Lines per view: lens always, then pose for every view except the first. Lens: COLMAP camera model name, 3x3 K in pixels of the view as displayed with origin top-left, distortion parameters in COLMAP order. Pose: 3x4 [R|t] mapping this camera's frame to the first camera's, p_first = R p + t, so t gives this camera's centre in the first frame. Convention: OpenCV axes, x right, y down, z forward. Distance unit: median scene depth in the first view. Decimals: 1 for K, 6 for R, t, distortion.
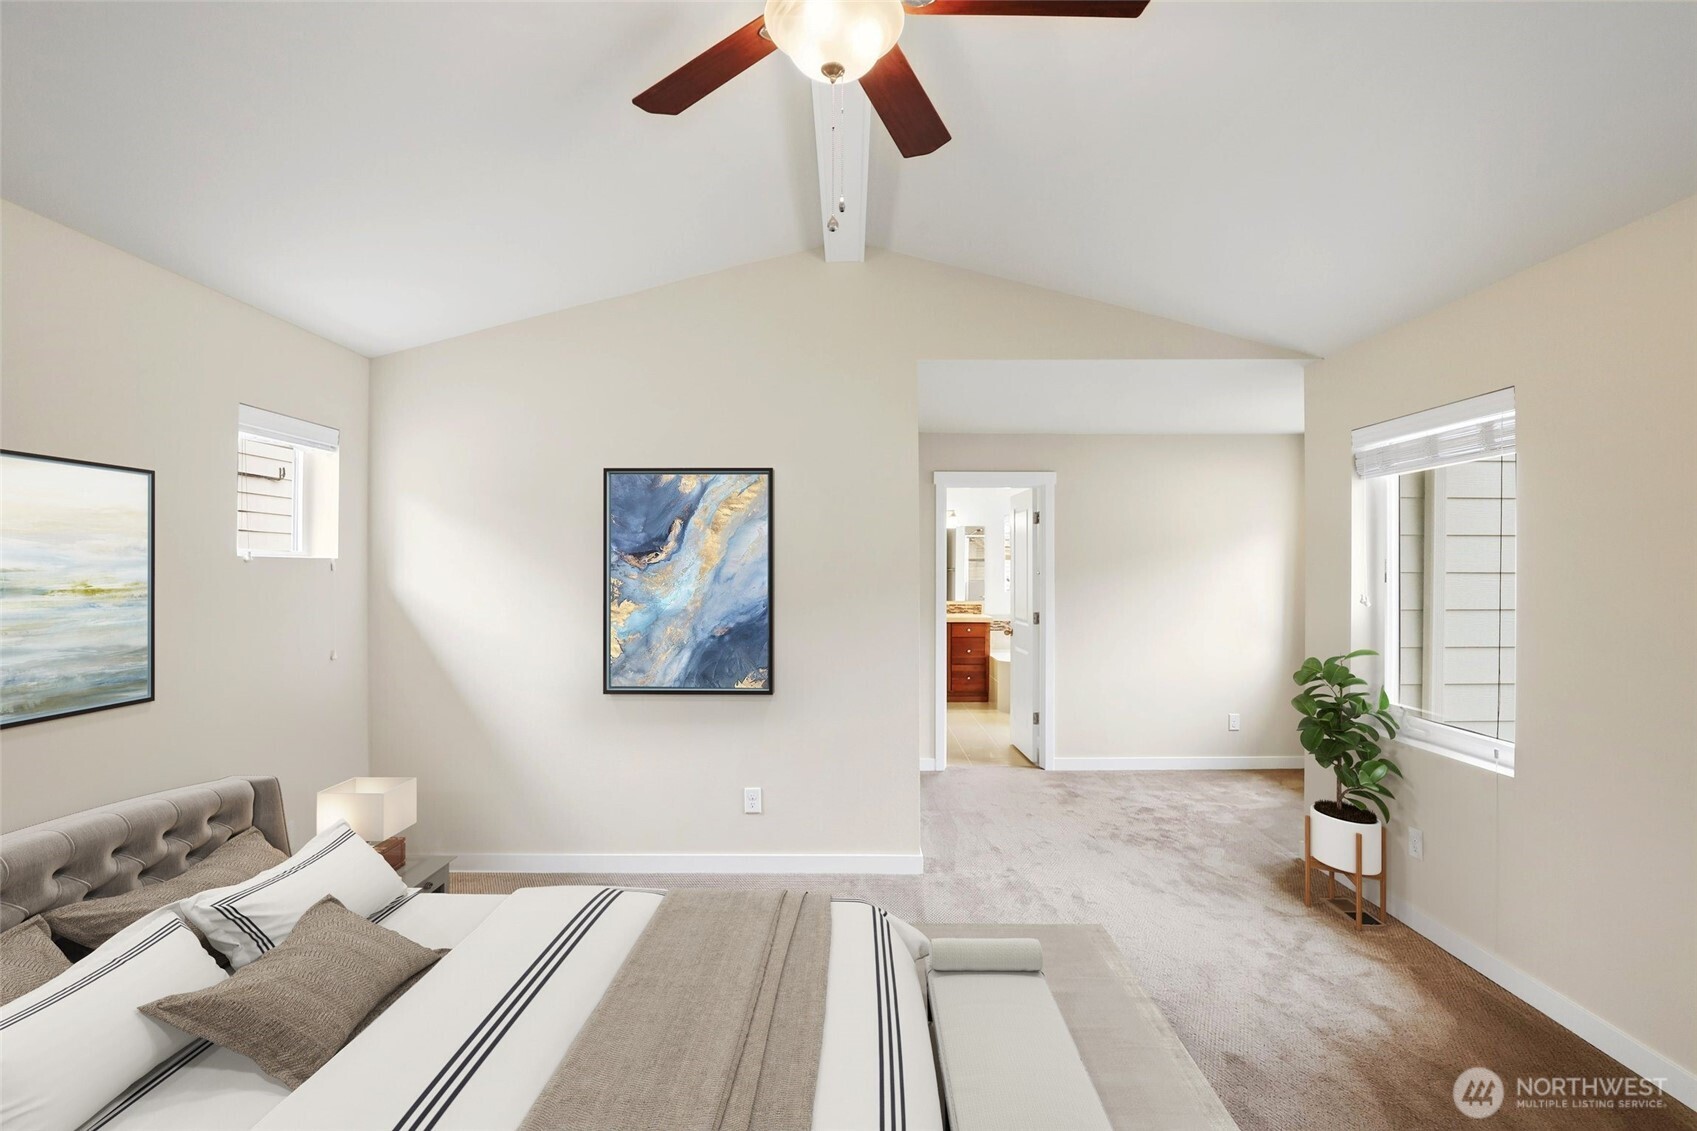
lens RADIAL K [[780.0, 0, 855.6], [0, 780.0, 575.8], [0, 0, 1]] dist [-0.021221, 0.006156]
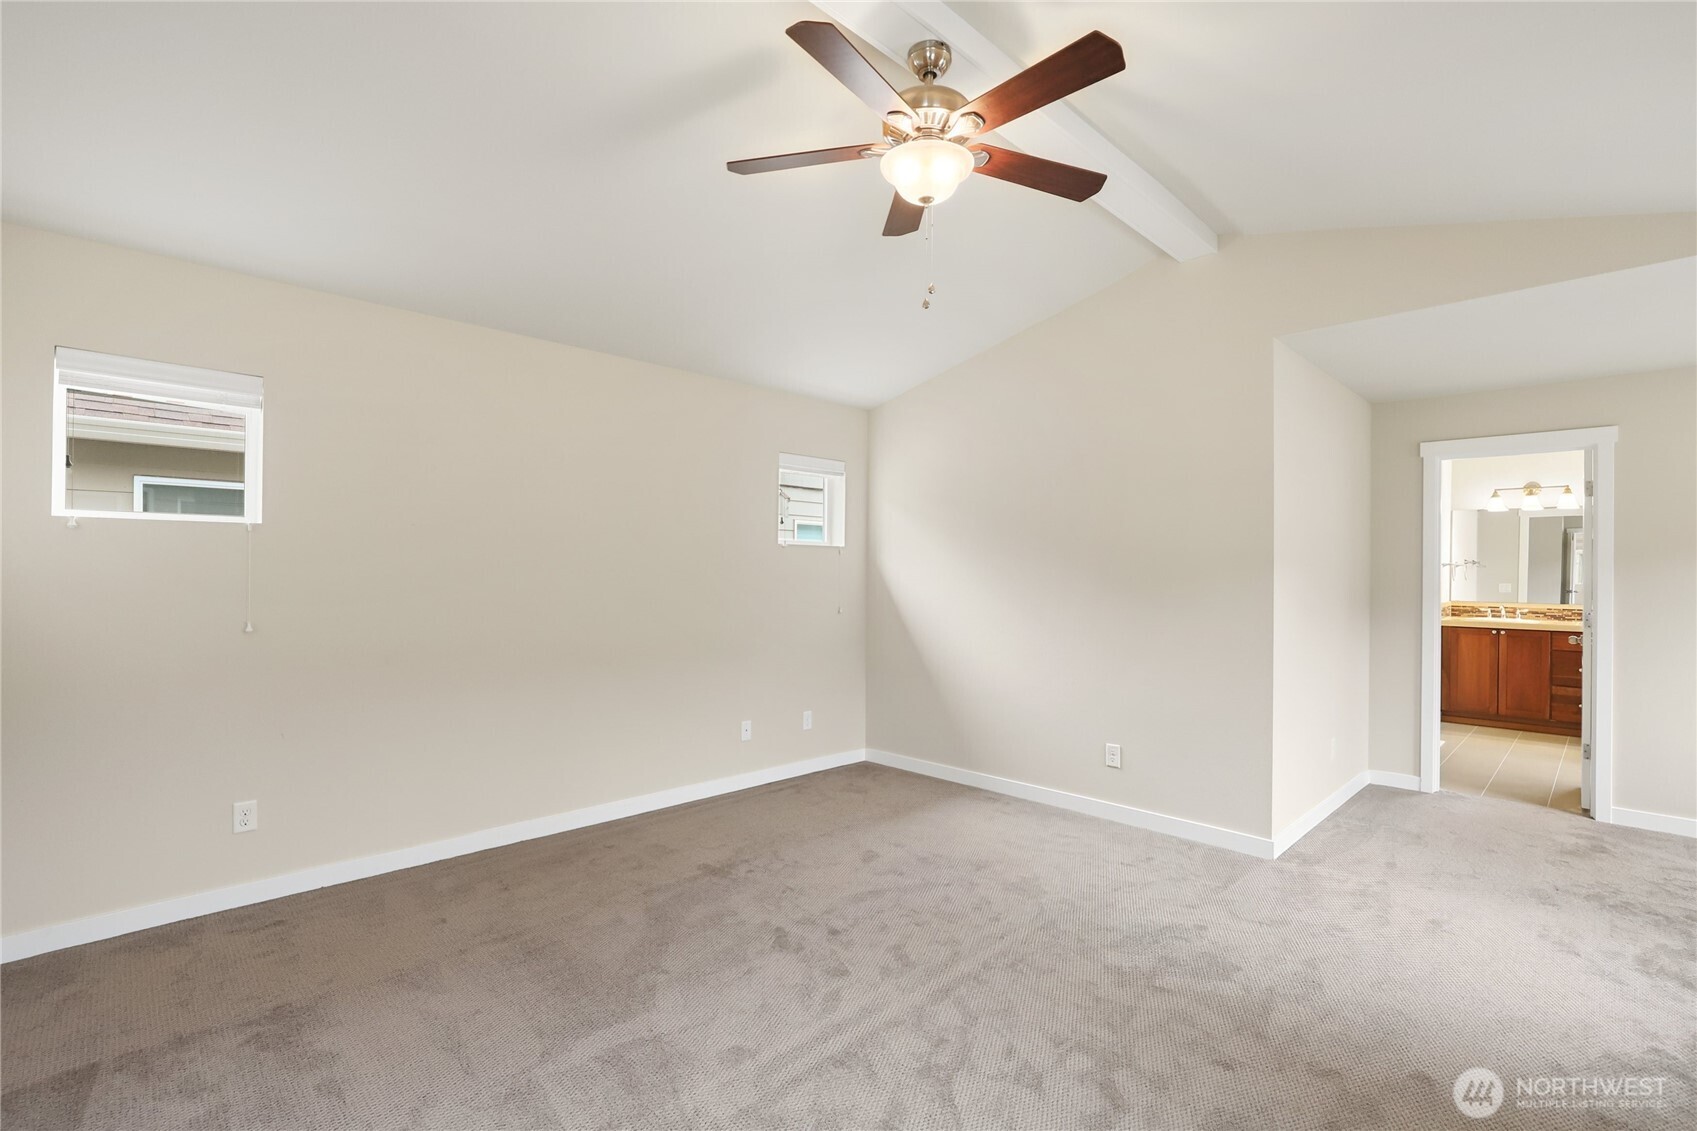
lens RADIAL K [[789.6, 0, 859.2], [0, 789.6, 573.9], [0, 0, 1]] dist [-0.036307, 0.018940]
pose [[0.707383, 0.009049, -0.706773, 0.418014], [-0.014047, 0.999901, -0.001257, 0.032486], [0.706691, 0.010817, 0.707439, -0.069084]]
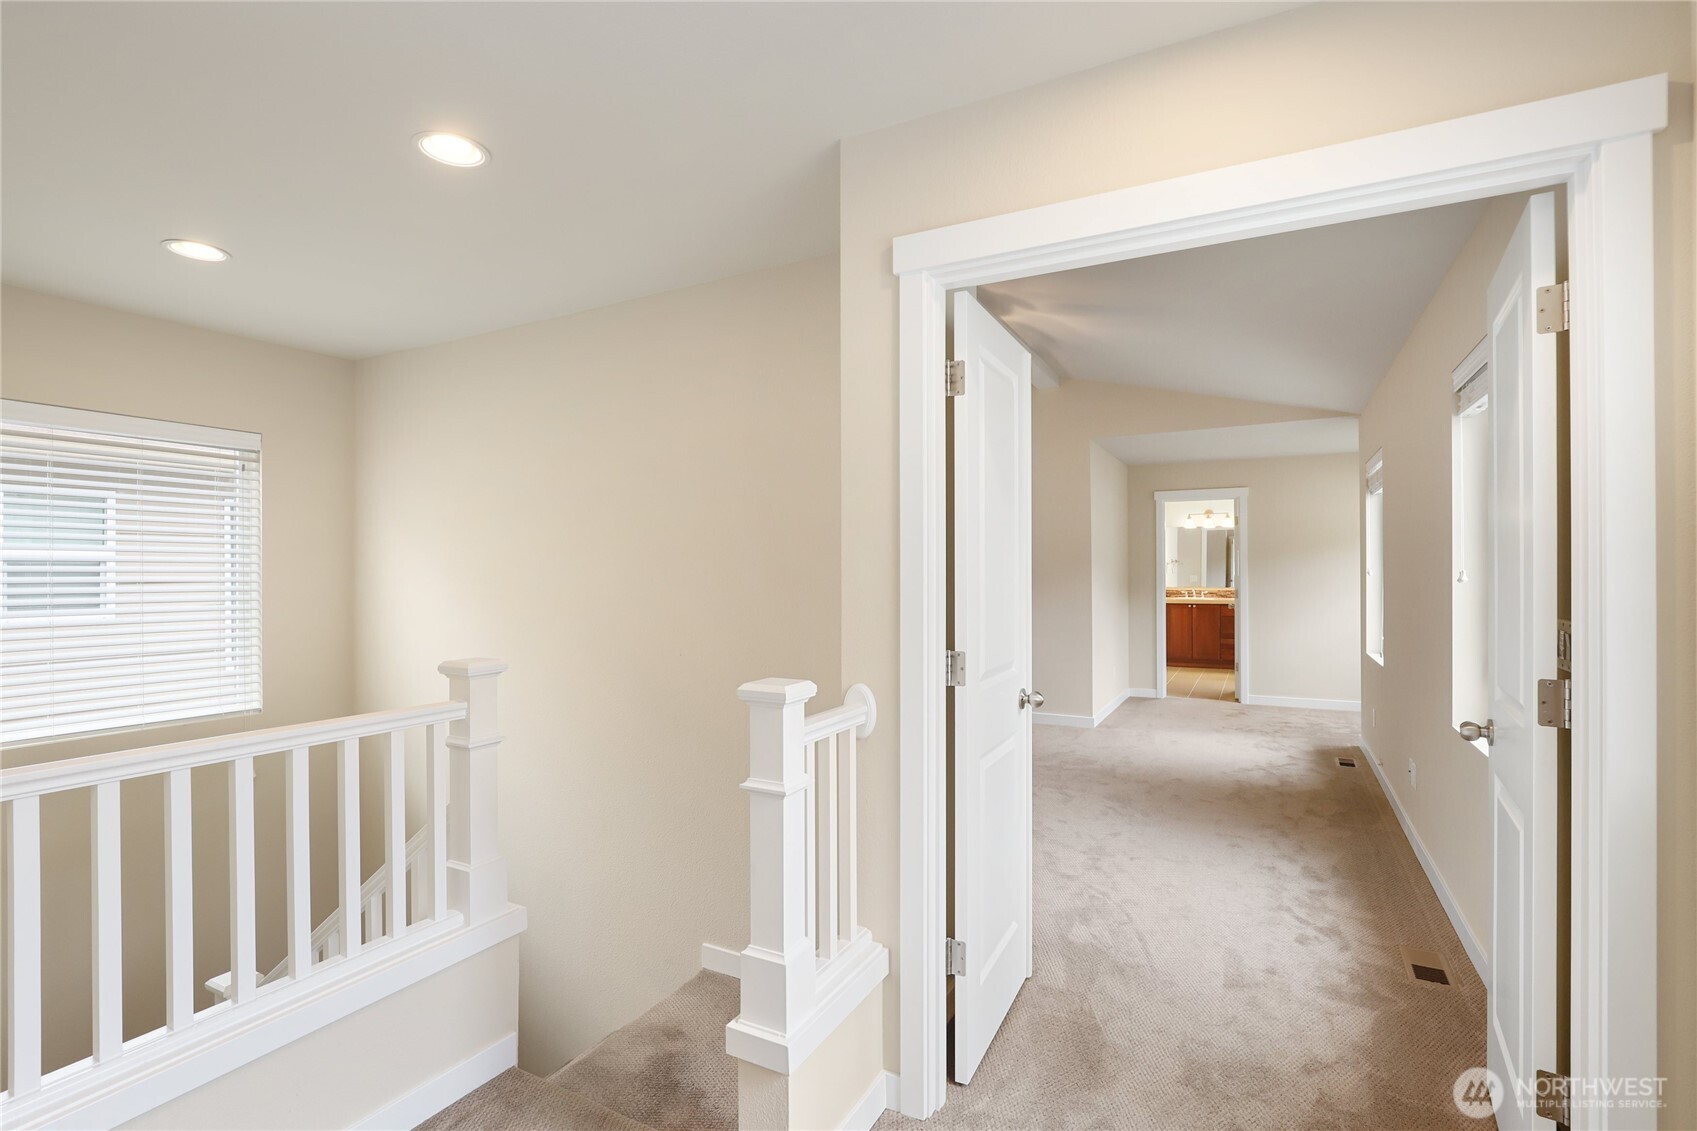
lens RADIAL K [[781.4, 0, 856.1], [0, 781.4, 567.3], [0, 0, 1]] dist [-0.016127, 0.000955]
pose [[0.880514, -0.003909, -0.474004, 0.462982], [-0.002194, 0.999922, -0.012320, 0.041469], [0.474015, 0.011888, 0.880437, -0.838641]]
